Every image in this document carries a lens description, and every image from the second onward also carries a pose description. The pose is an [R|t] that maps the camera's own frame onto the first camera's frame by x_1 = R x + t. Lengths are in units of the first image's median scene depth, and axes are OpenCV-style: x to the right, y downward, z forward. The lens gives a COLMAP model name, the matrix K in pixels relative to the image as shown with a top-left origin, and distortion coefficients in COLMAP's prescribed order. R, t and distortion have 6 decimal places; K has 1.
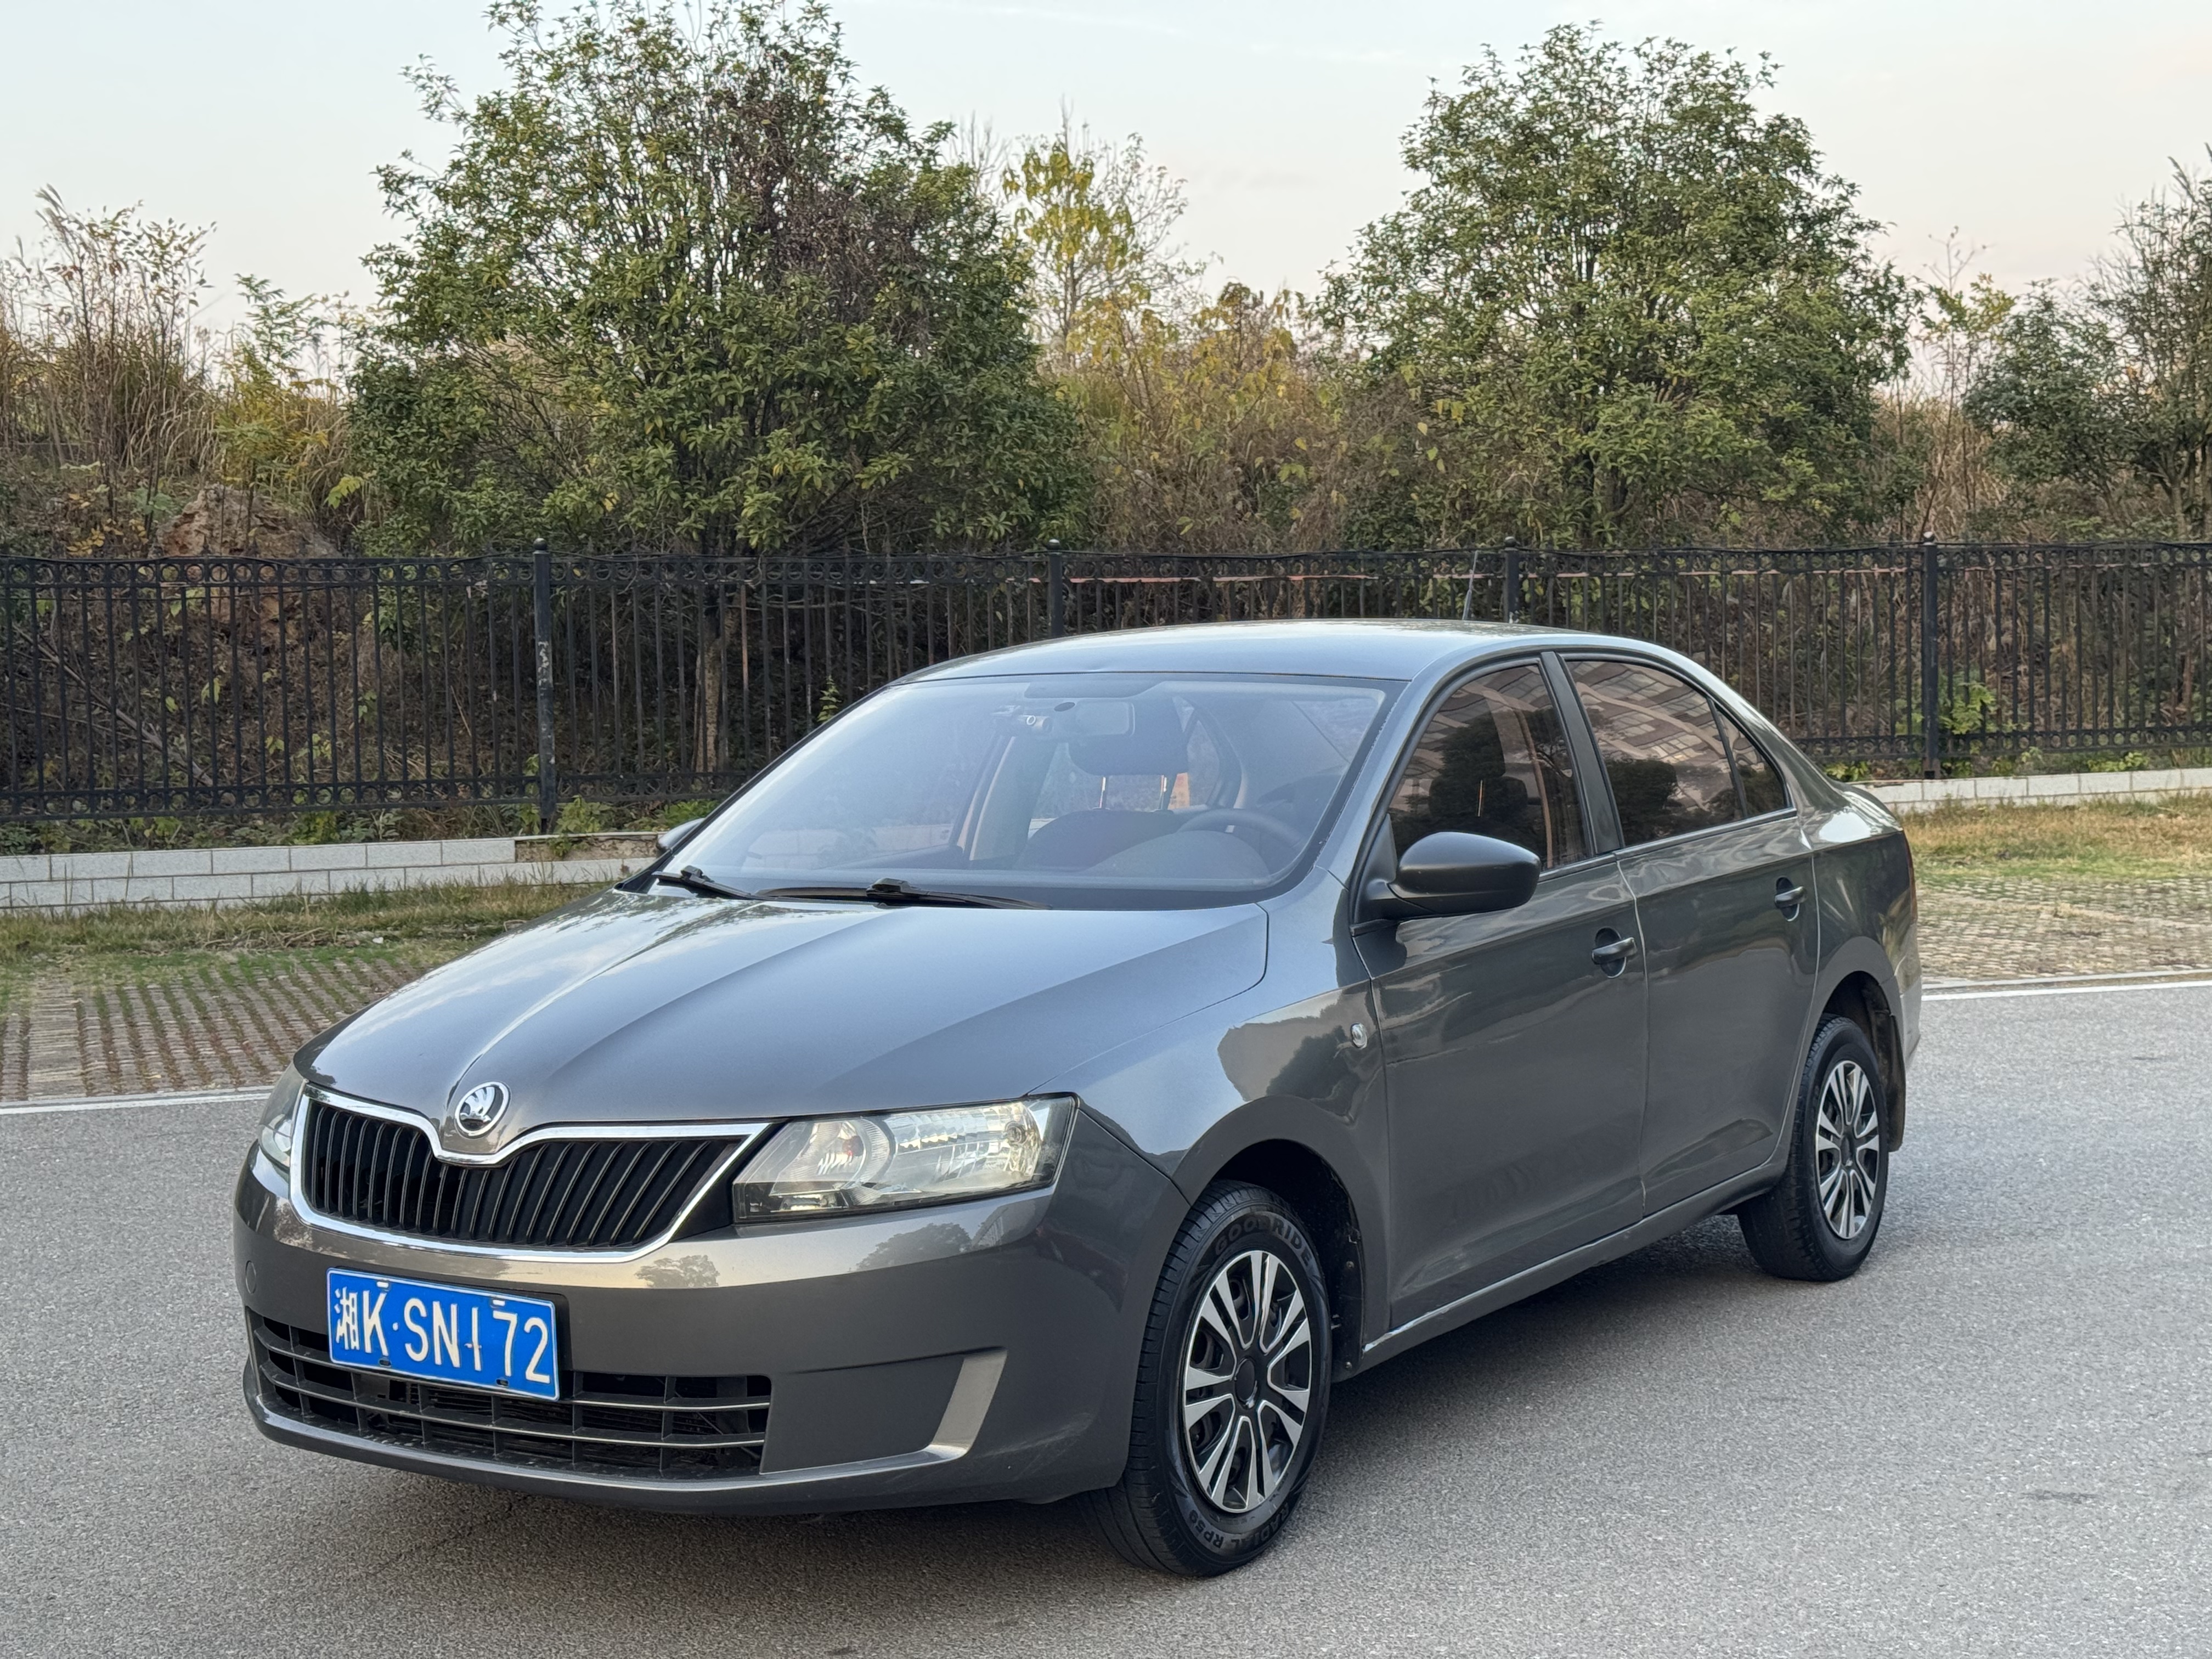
lens RADIAL K [[3066.5, 0, 1116.3], [0, 3066.5, 832.5], [0, 0, 1]] dist [0.200645, -0.461016]
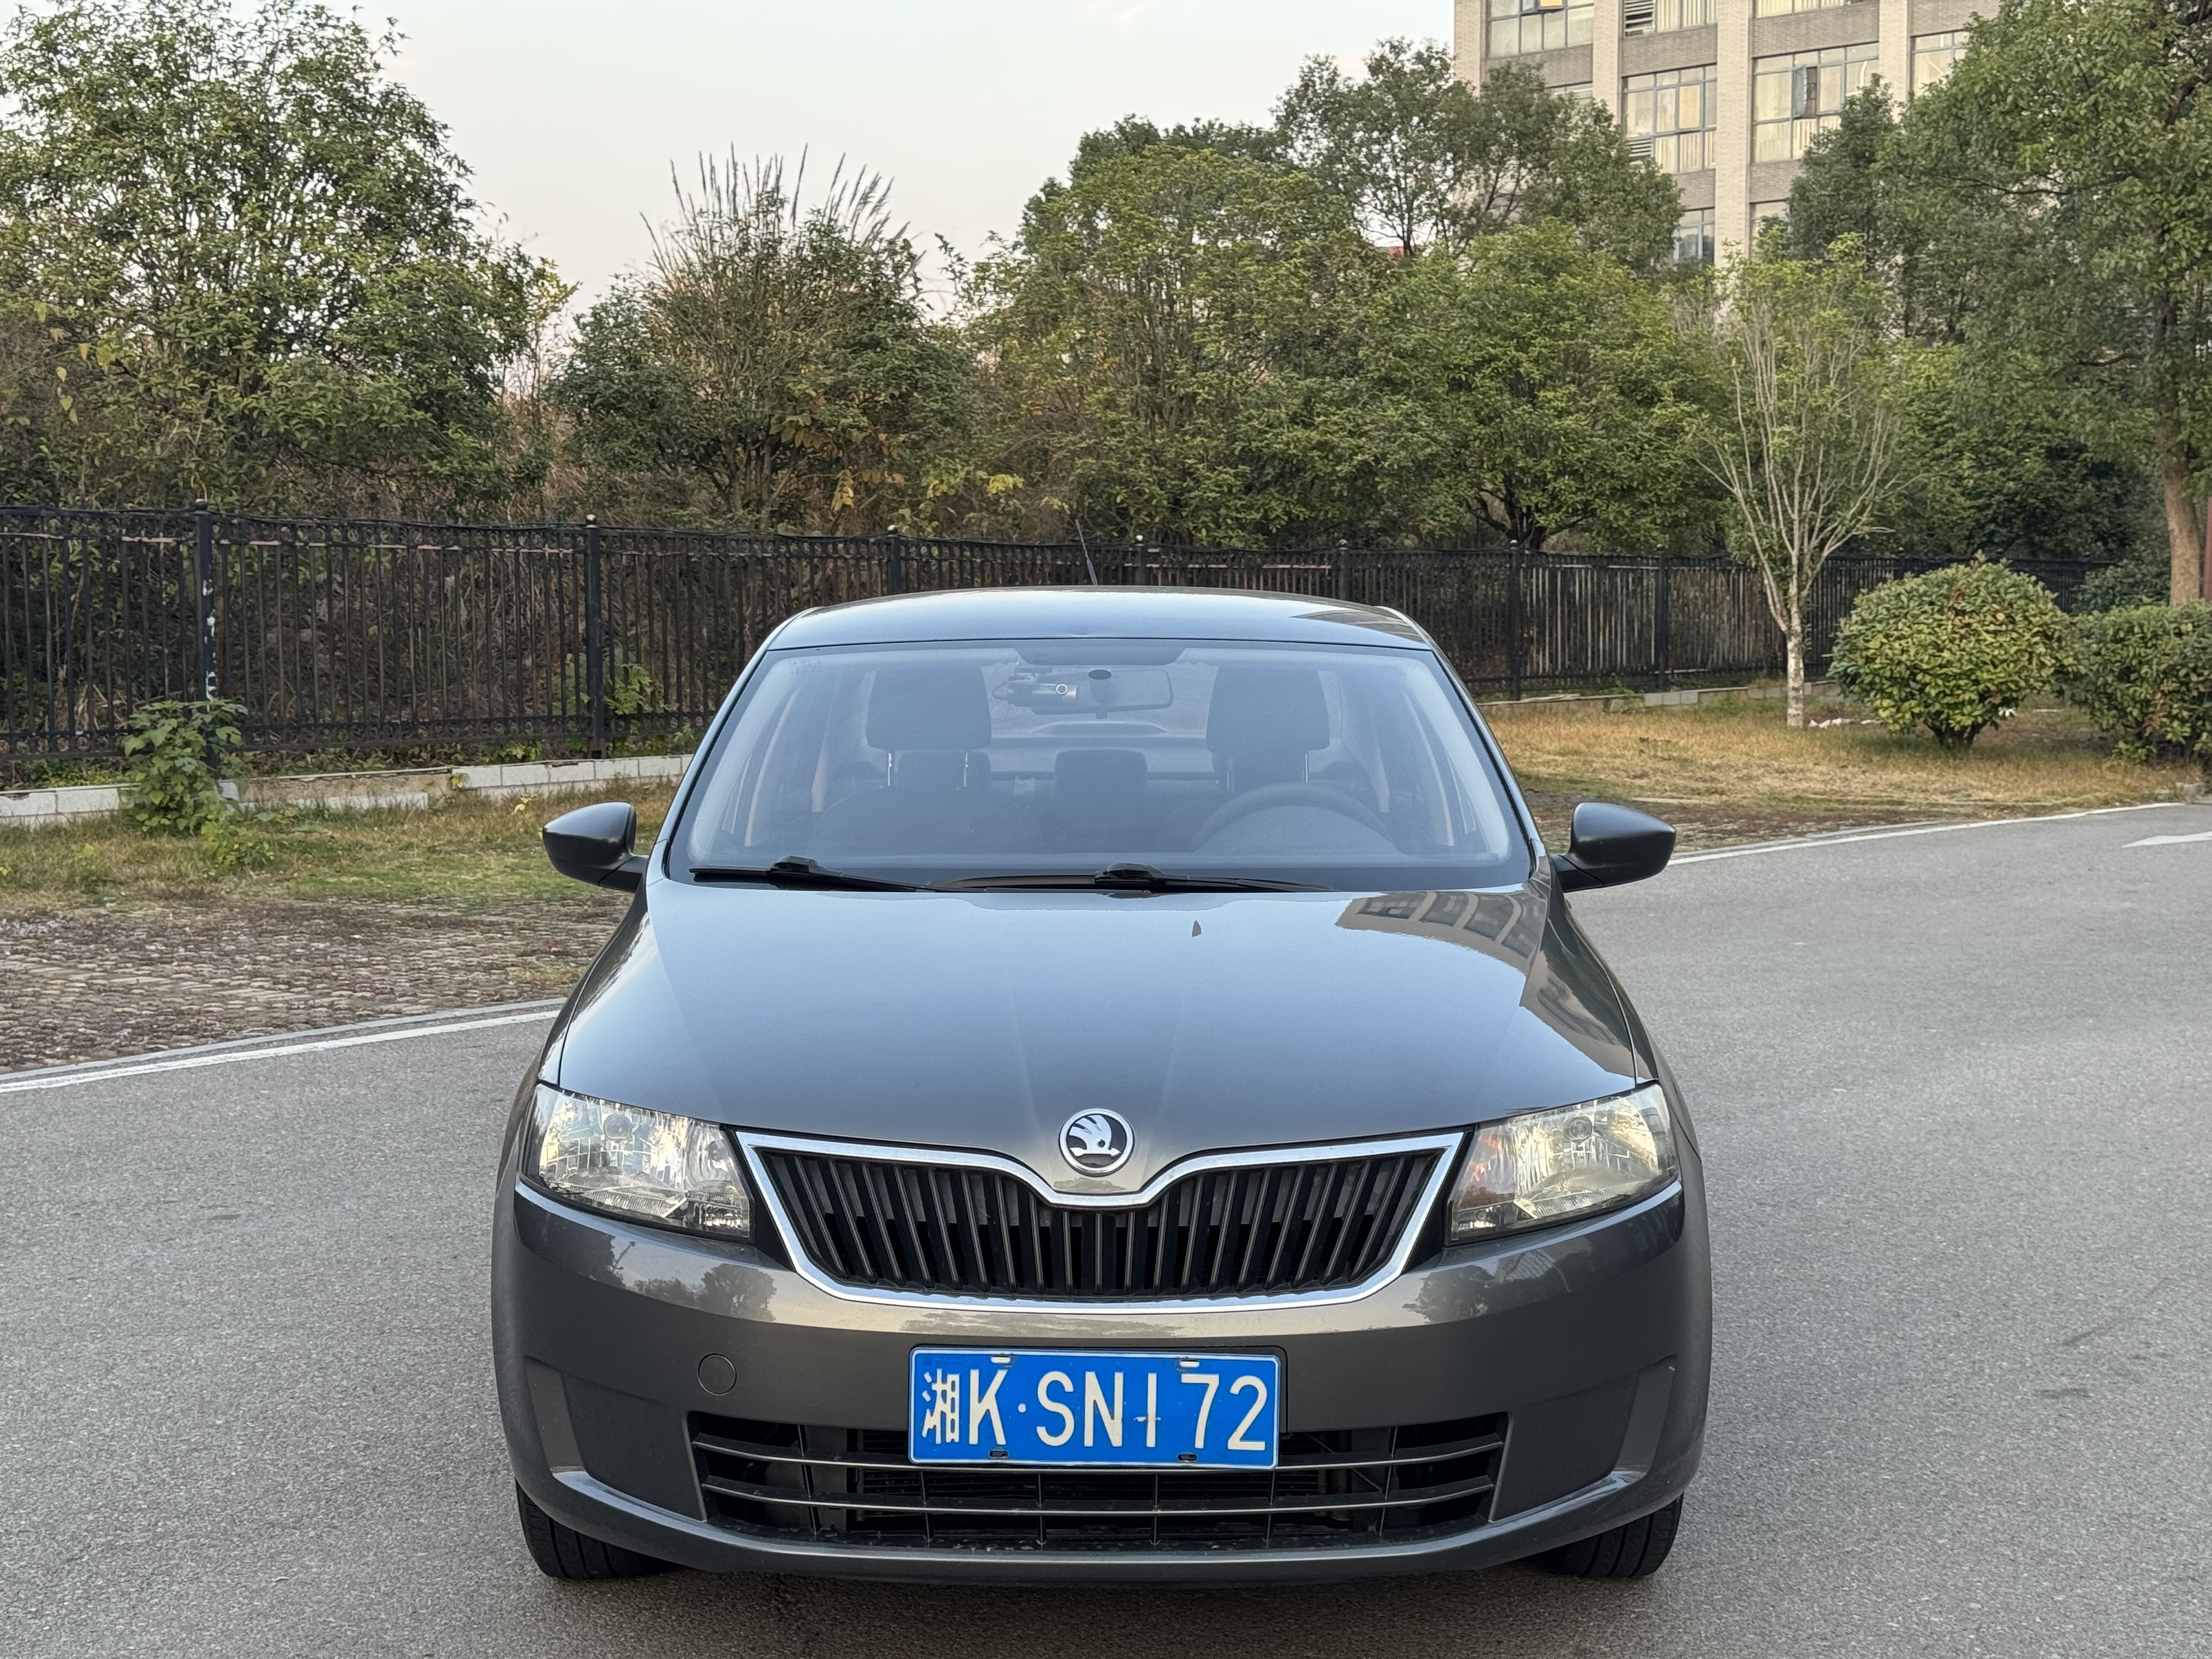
lens RADIAL K [[3066.5, 0, 1116.3], [0, 3066.5, 832.5], [0, 0, 1]] dist [0.200645, -0.461016]
pose [[0.842722, -0.020546, 0.537957, -0.656146], [0.017501, 0.999789, 0.010769, -0.004483], [-0.538064, 0.000339, 0.842904, 0.286294]]
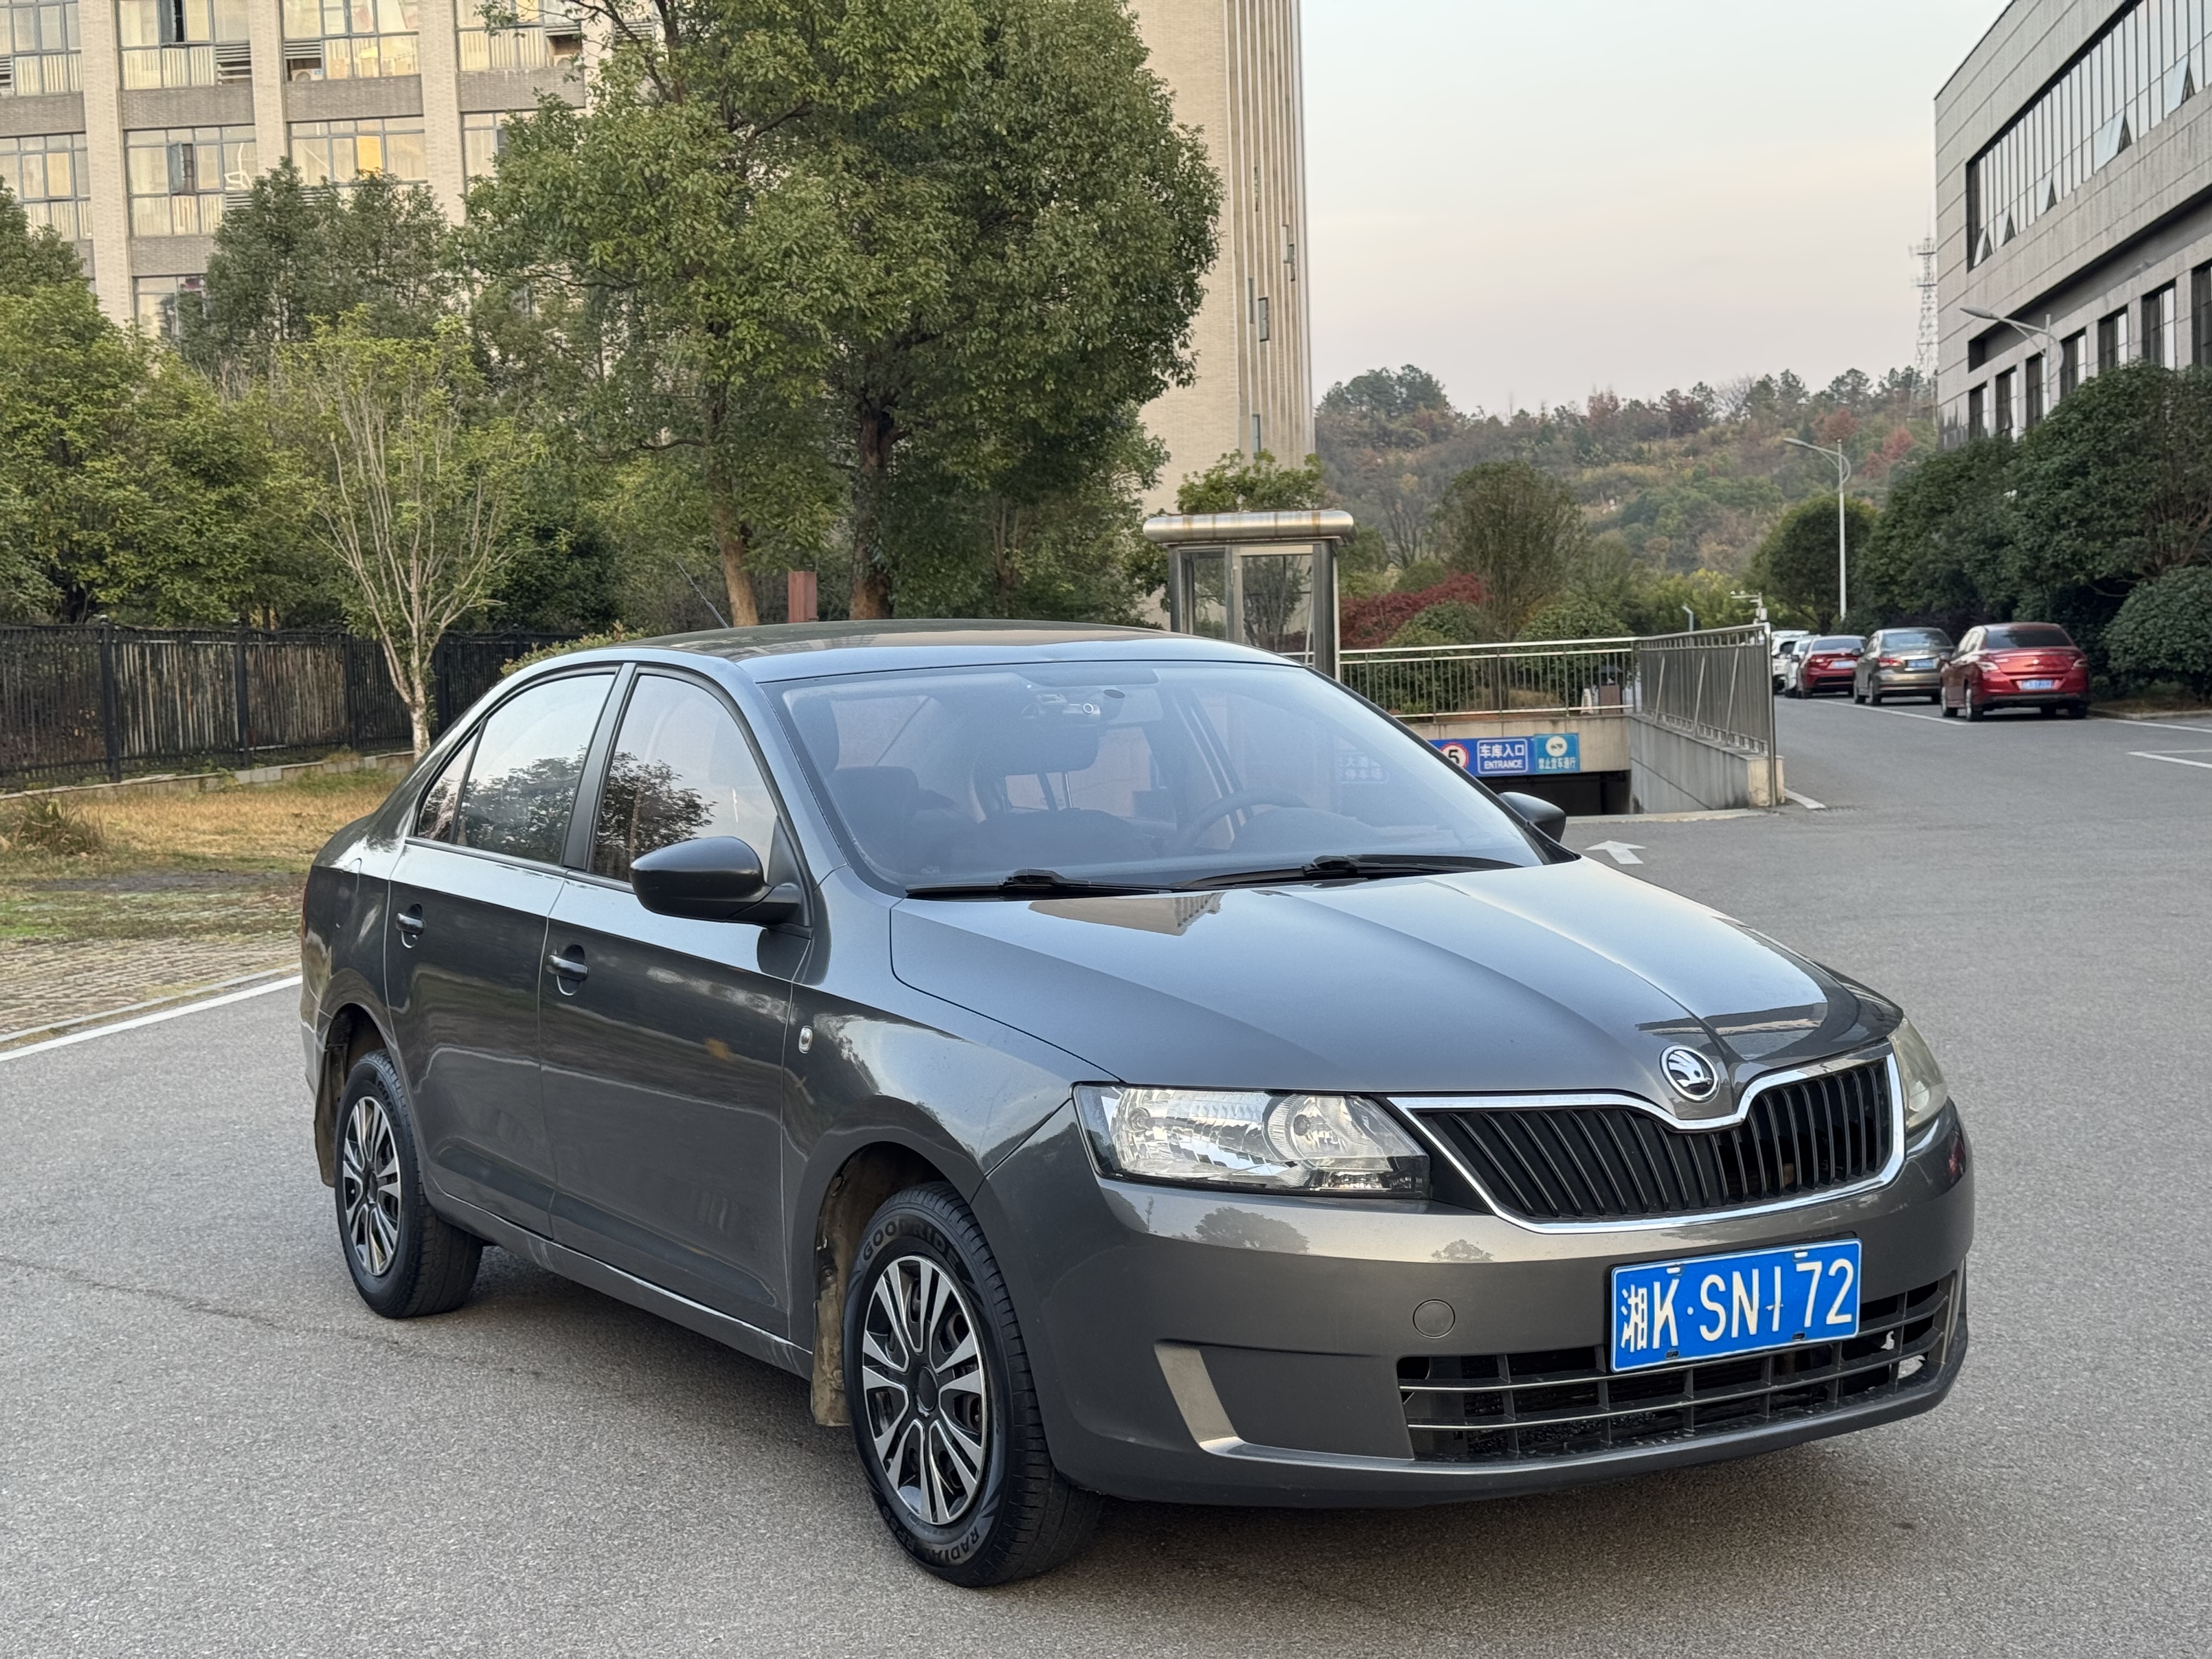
lens RADIAL K [[3066.5, 0, 1116.3], [0, 3066.5, 832.5], [0, 0, 1]] dist [0.200645, -0.461016]
pose [[0.448009, -0.041155, 0.893081, -1.146690], [0.073733, 0.997238, 0.008968, -0.007092], [-0.890983, 0.061832, 0.449806, 0.724911]]
